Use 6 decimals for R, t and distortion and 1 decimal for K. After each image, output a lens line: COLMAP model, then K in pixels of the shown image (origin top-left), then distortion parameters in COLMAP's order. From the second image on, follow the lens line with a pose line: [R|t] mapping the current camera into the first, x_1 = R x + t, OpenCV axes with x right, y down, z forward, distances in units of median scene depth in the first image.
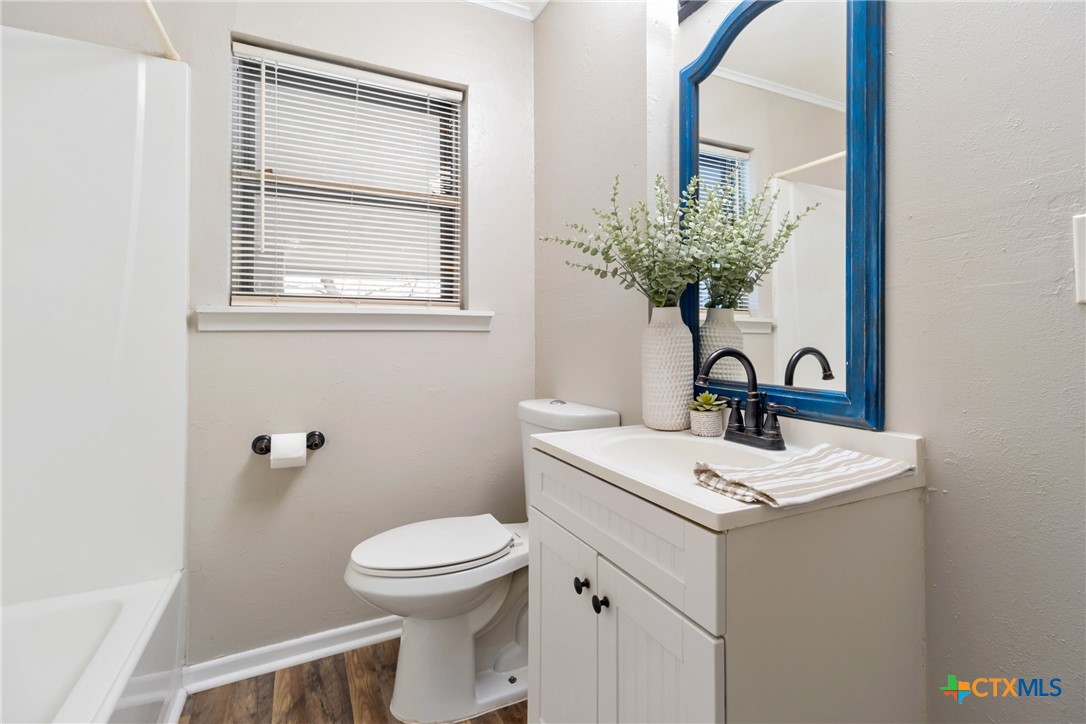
lens RADIAL K [[500.0, 0, 545.2], [0, 500.0, 332.3], [0, 0, 1]] dist [0.003663, -0.000337]
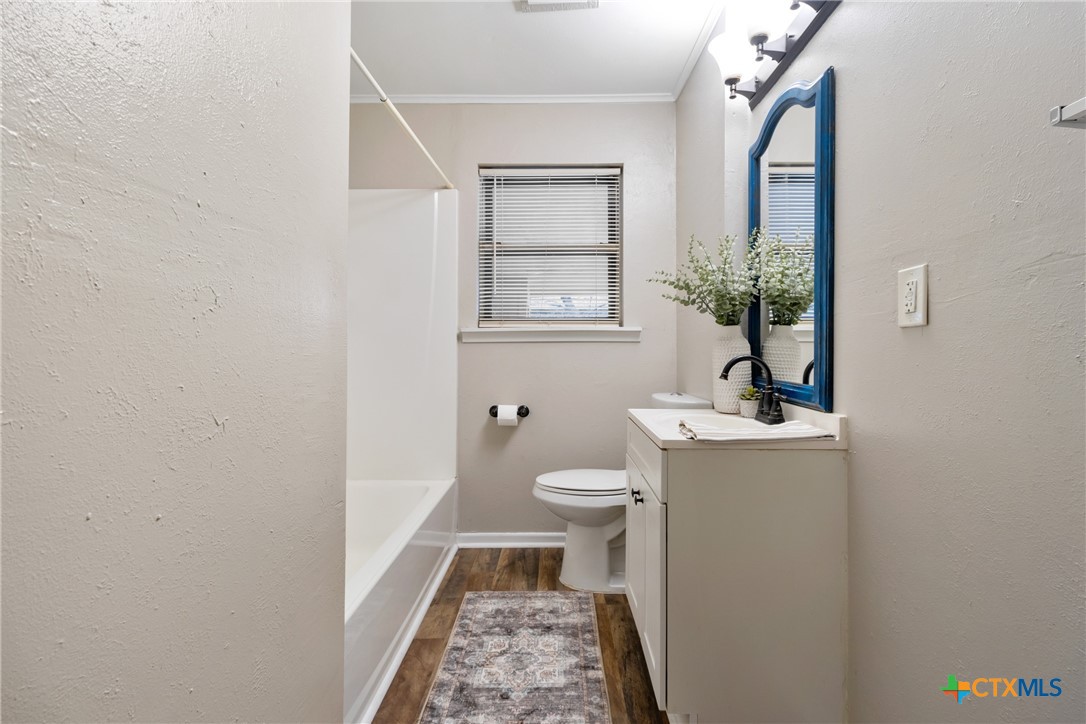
lens RADIAL K [[501.7, 0, 545.7], [0, 501.7, 343.7], [0, 0, 1]] dist [0.003051, 0.000072]
pose [[0.885213, -0.001112, -0.465185, 0.367813], [0.005283, 0.999957, 0.007662, -0.011025], [0.465157, -0.009240, 0.885180, -0.400781]]
